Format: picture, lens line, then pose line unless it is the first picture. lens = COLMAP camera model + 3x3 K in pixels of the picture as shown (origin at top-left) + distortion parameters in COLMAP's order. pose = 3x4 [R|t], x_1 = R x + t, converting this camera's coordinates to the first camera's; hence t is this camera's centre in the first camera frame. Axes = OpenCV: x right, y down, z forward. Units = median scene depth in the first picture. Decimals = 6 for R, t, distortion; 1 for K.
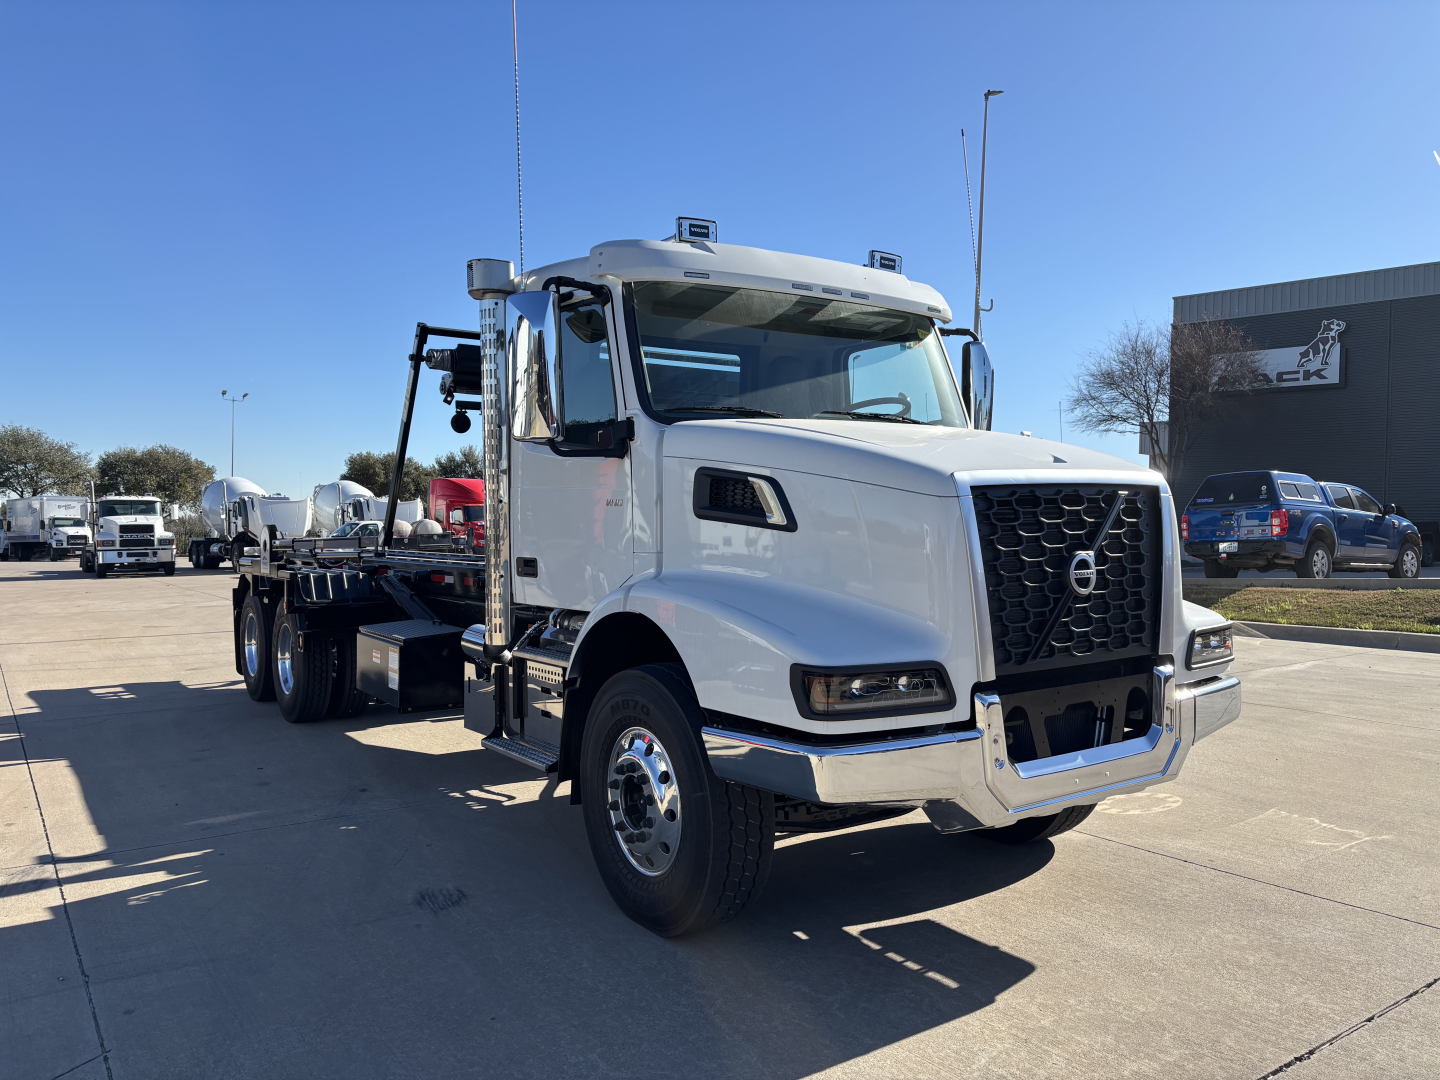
lens RADIAL K [[1079.8, 0, 719.4], [0, 1079.8, 542.1], [0, 0, 1]] dist [0.044806, -0.033242]
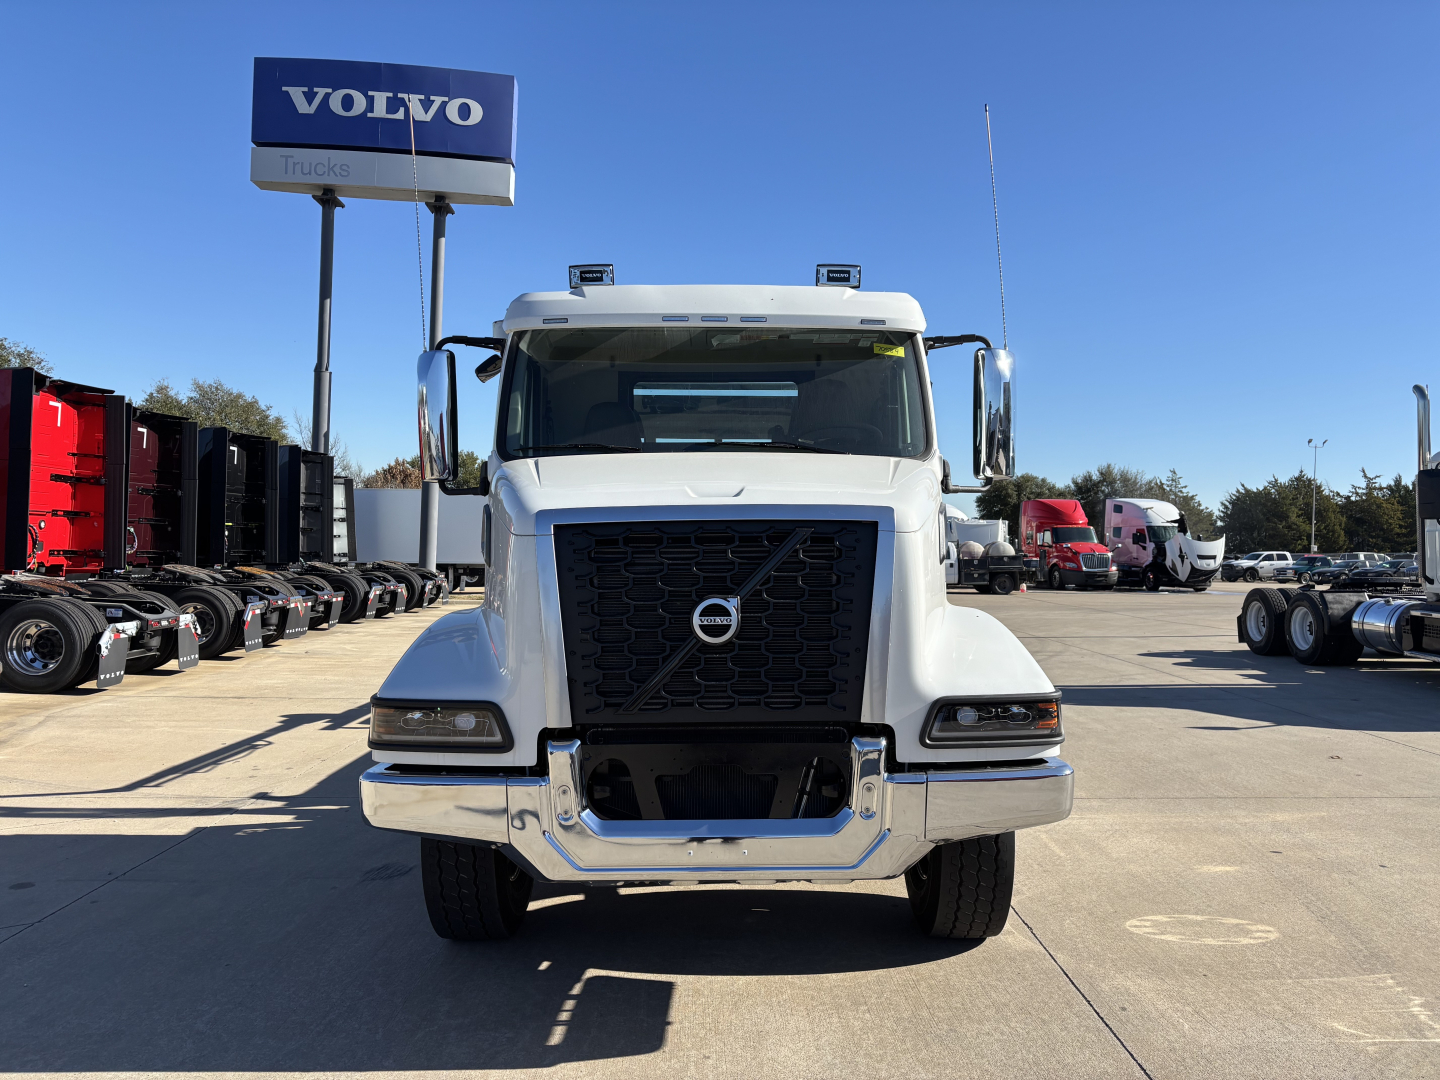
lens RADIAL K [[1079.8, 0, 717.7], [0, 1079.8, 535.2], [0, 0, 1]] dist [0.044806, -0.033242]
pose [[0.827202, 0.005005, -0.561882, 0.722193], [-0.019035, 0.999636, -0.019119, -0.020860], [0.561582, 0.026511, 0.826996, 0.226422]]
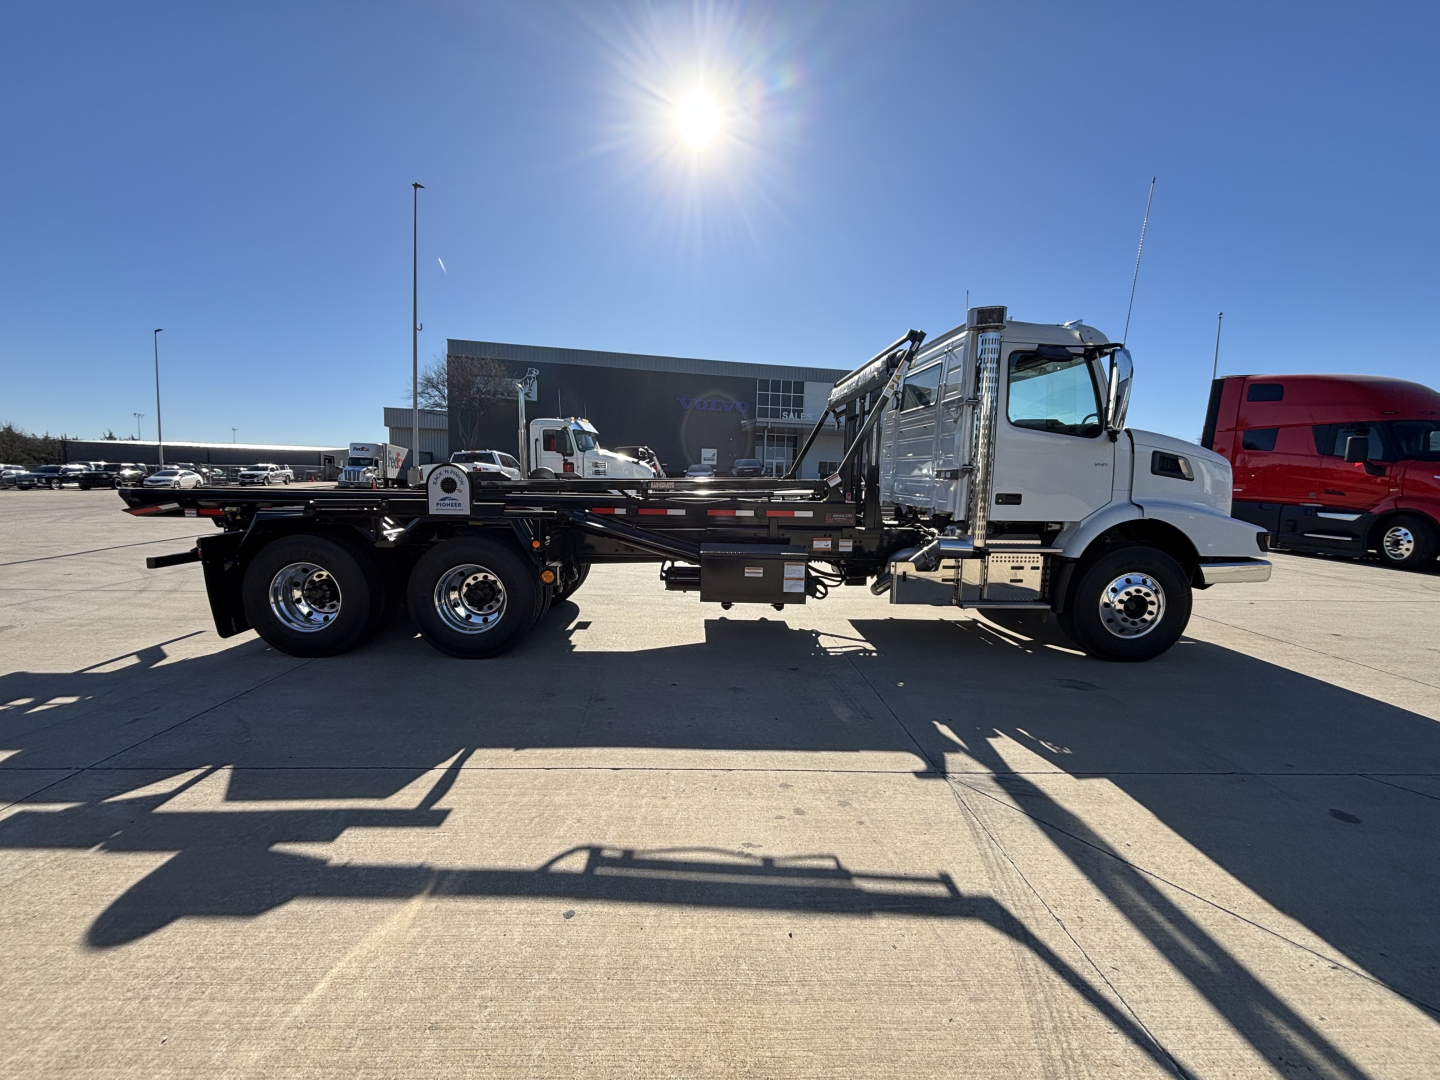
lens RADIAL K [[572.1, 0, 712.6], [0, 572.1, 542.3], [0, 0, 1]] dist [-0.002855, 0.000520]
pose [[0.551201, -0.087788, 0.829741, -1.400435], [-0.006457, 0.993971, 0.109453, -0.006155], [-0.834347, -0.065688, 0.547311, 1.035575]]
